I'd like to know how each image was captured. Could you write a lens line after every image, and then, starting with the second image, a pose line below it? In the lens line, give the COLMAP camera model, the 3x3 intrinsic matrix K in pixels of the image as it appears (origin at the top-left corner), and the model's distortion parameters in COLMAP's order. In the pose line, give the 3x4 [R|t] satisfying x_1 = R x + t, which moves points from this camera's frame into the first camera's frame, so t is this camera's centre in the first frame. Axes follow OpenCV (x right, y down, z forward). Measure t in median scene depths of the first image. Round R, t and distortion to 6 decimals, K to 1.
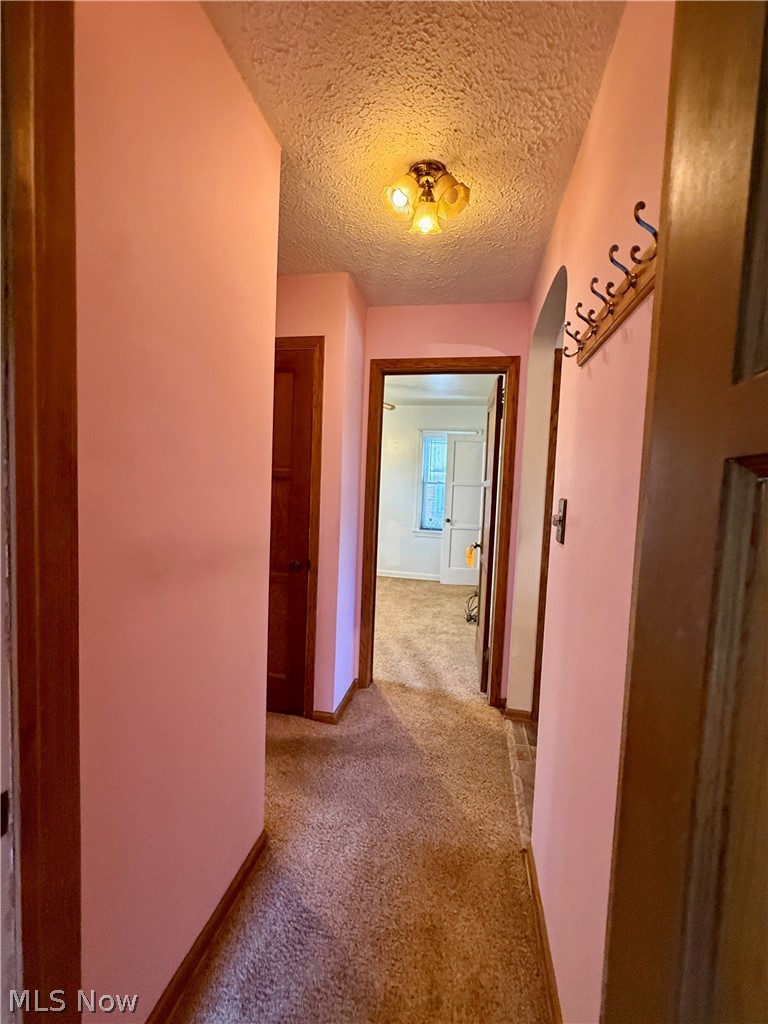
lens RADIAL K [[408.9, 0, 384.0], [0, 408.9, 512.0], [0, 0, 1]] dist [-0.001250, -0.000075]
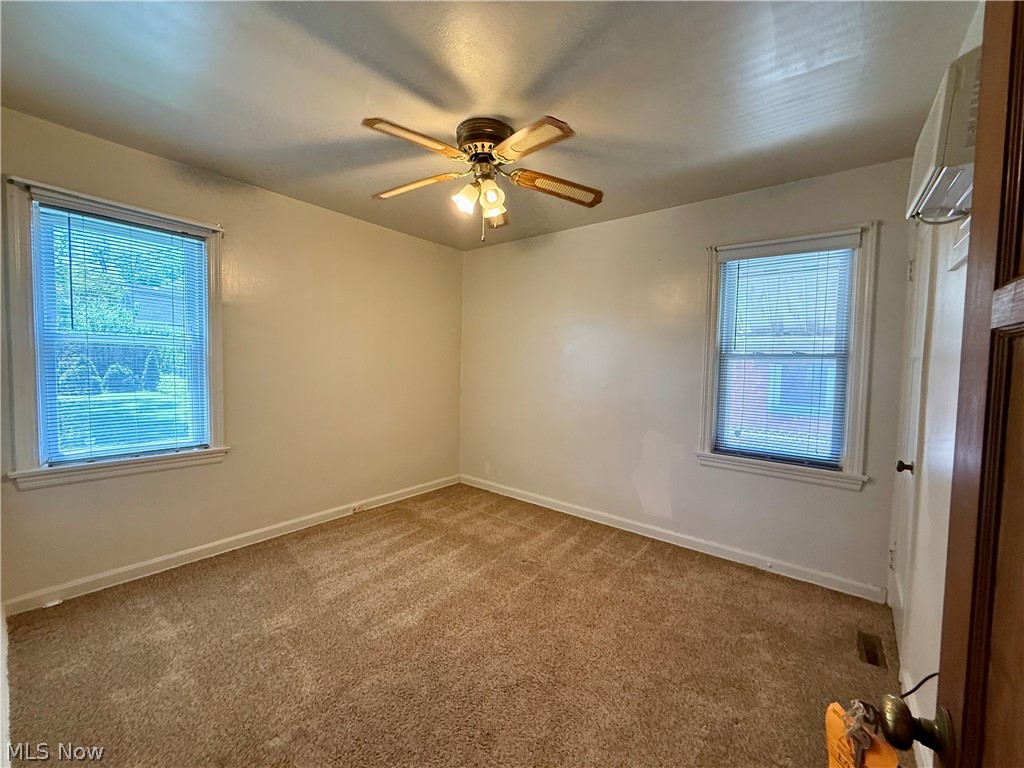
lens RADIAL K [[408.9, 0, 507.6], [0, 408.9, 385.0], [0, 0, 1]] dist [-0.001250, -0.000075]
pose [[0.890844, -0.001434, -0.454307, 0.095502], [-0.013922, 0.999439, -0.030454, -0.020411], [0.454095, 0.033455, 0.890325, 0.464757]]
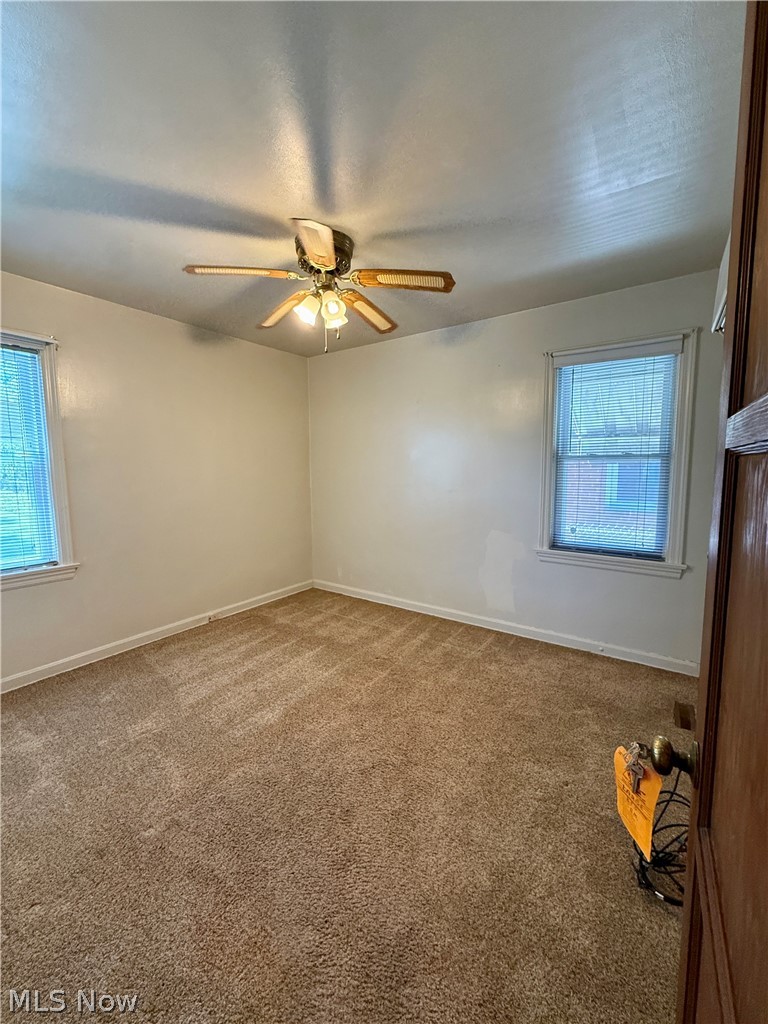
lens RADIAL K [[408.9, 0, 384.0], [0, 408.9, 512.0], [0, 0, 1]] dist [-0.001250, -0.000075]
pose [[0.917562, -0.006207, -0.397545, 0.104717], [0.018486, 0.999463, 0.027063, -0.023354], [0.397163, -0.032181, 0.917184, 0.451664]]
